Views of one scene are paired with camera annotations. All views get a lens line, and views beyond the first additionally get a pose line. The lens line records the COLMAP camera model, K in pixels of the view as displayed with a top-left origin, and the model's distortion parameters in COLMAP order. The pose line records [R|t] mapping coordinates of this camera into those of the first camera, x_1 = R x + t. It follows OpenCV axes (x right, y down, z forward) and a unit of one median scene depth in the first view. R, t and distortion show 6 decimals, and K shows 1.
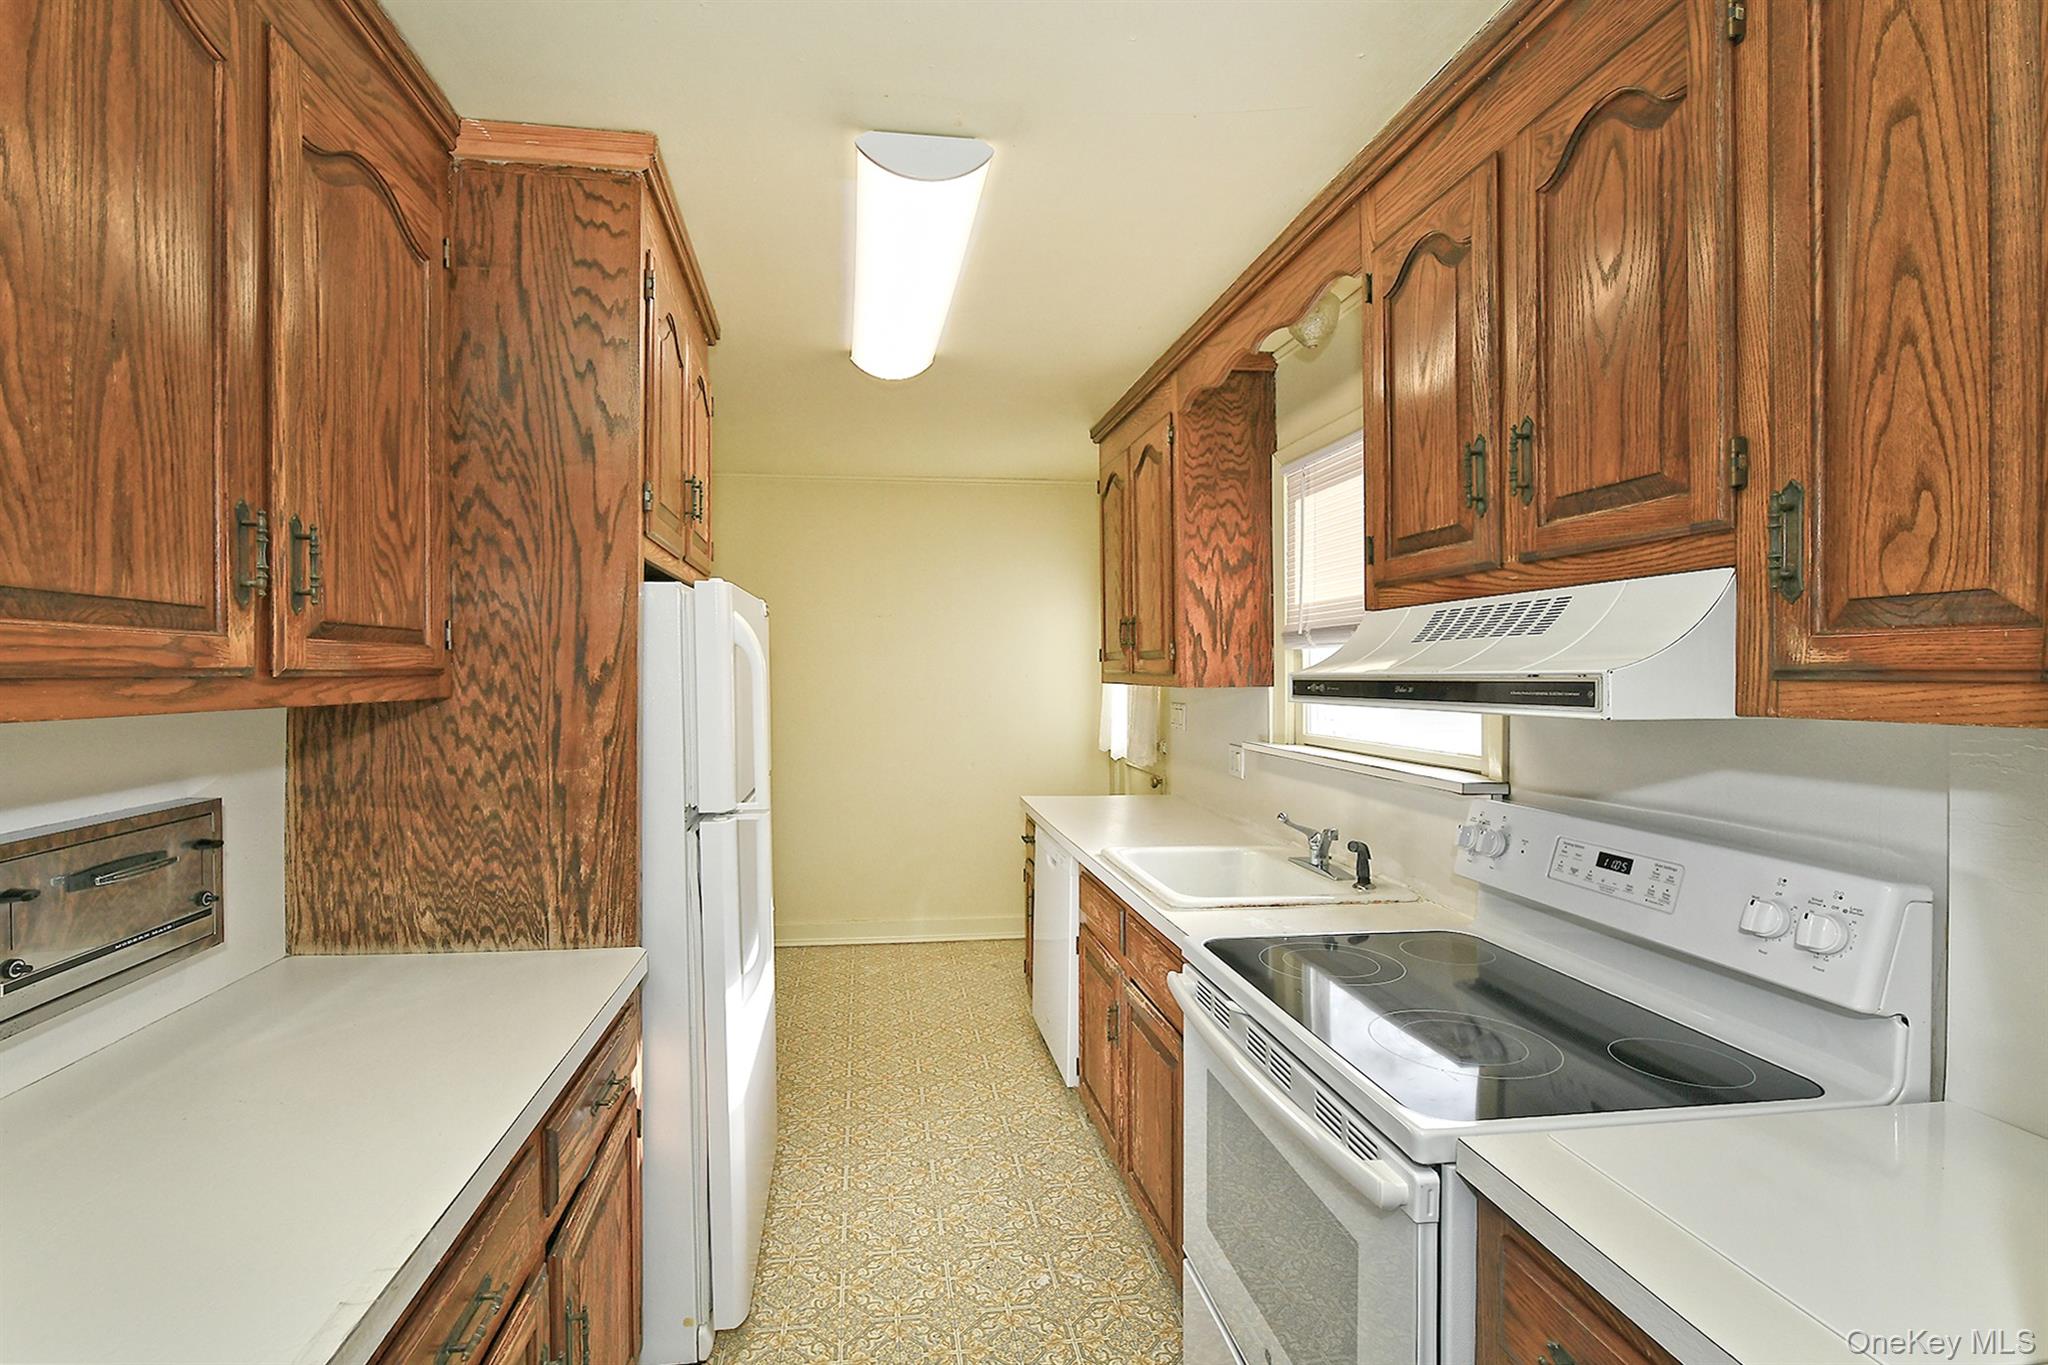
lens RADIAL K [[936.1, 0, 1182.4], [0, 936.1, 682.3], [0, 0, 1]] dist [-0.007940, -0.001685]
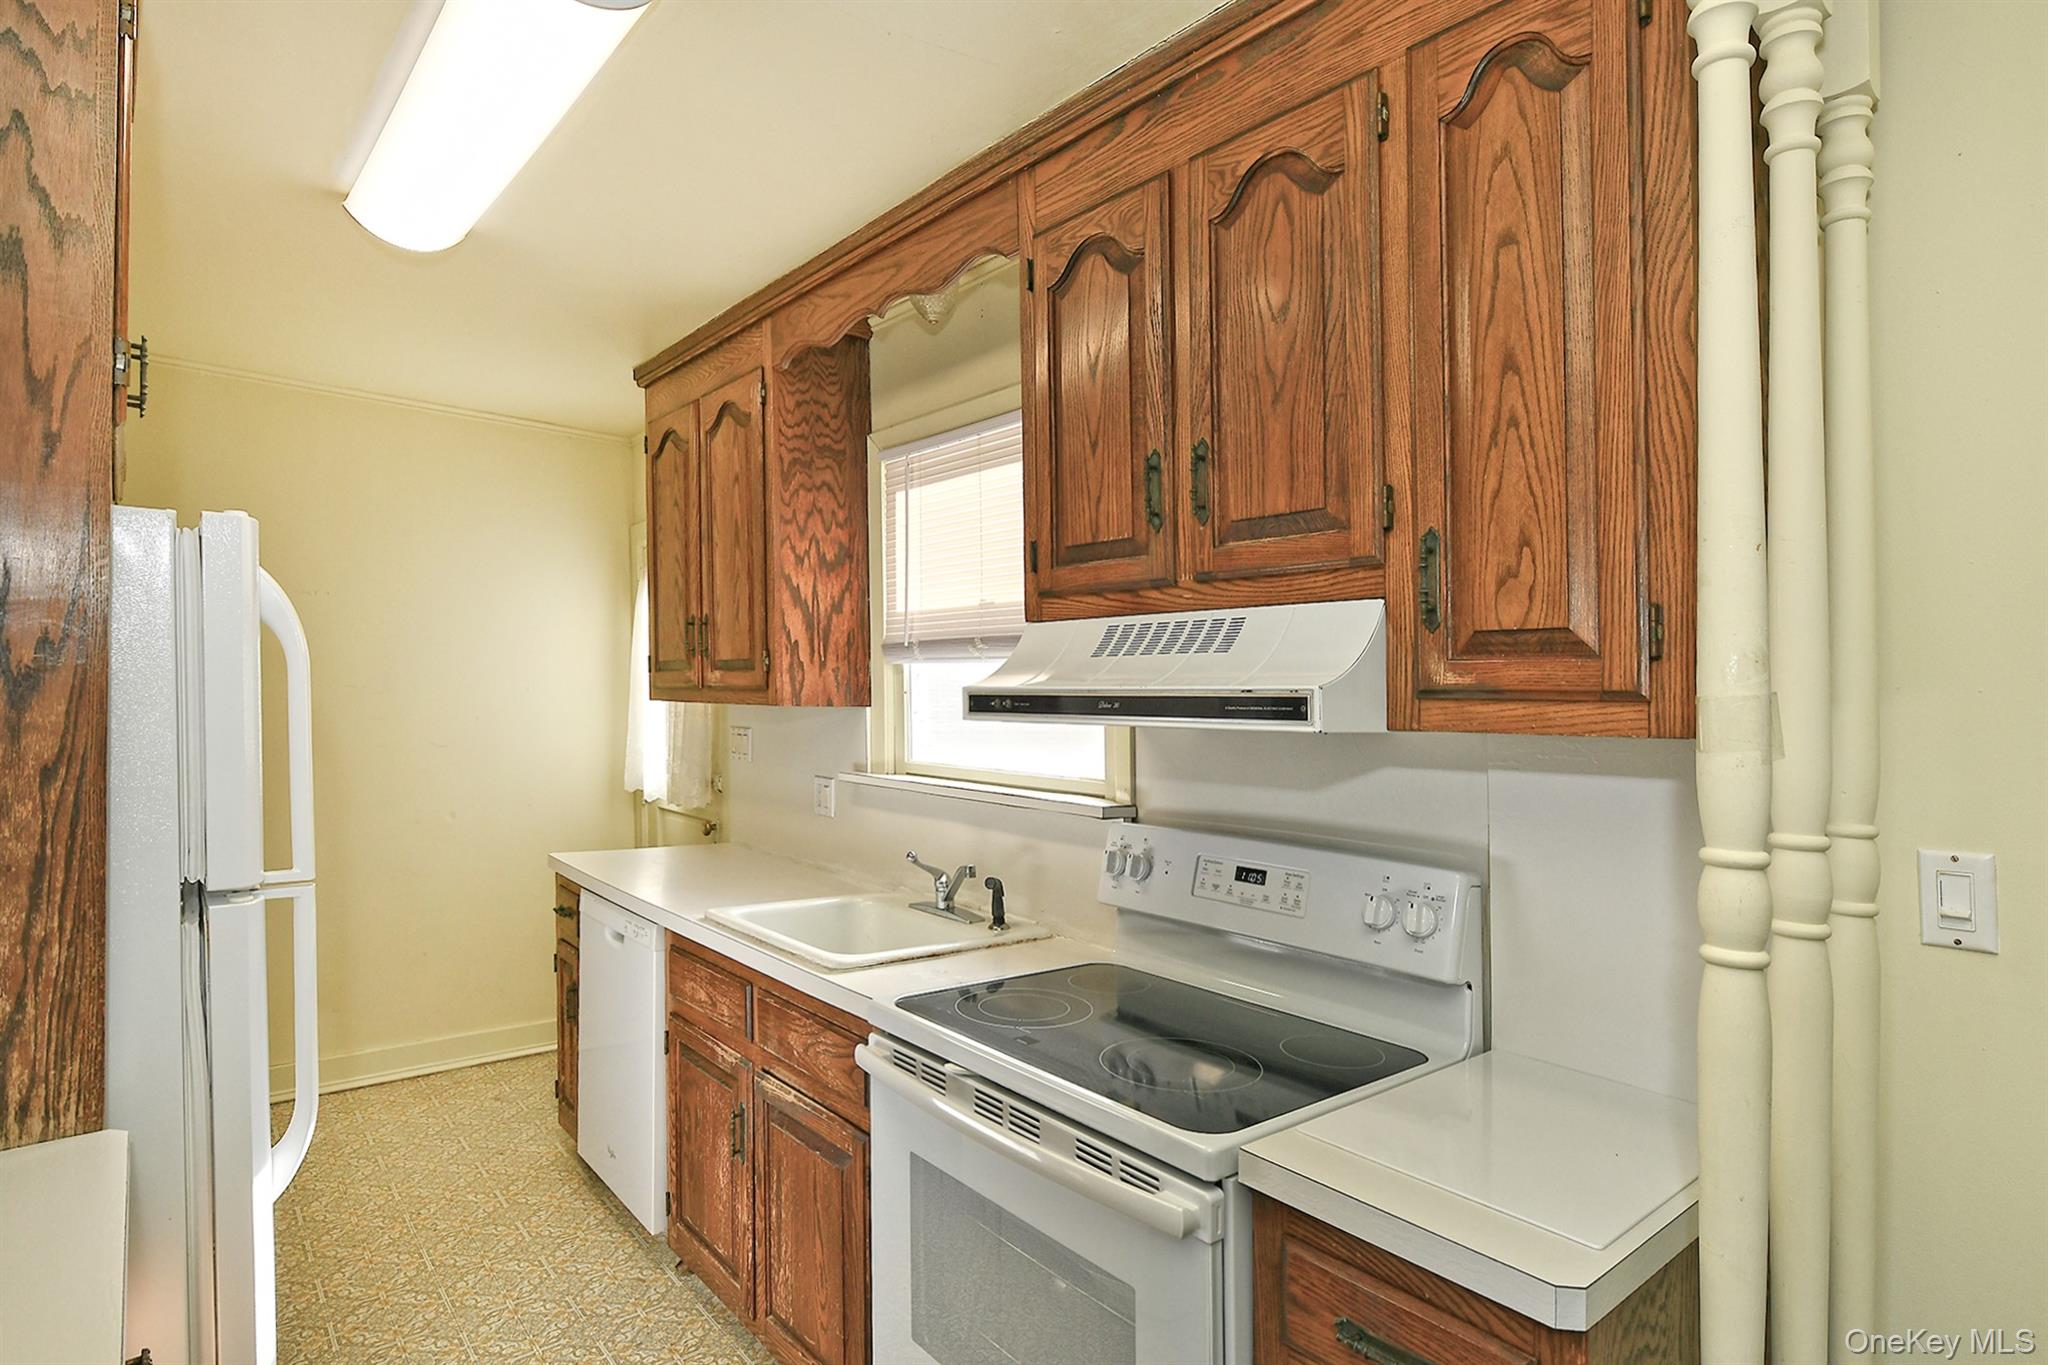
lens RADIAL K [[1102.6, 0, 1099.7], [0, 1102.6, 691.5], [0, 0, 1]] dist [0.003703, -0.000860]
pose [[0.837570, 0.018030, 0.546033, -0.354154], [-0.003558, 0.999614, -0.027550, 0.022634], [-0.546319, 0.021133, 0.837310, 0.058284]]
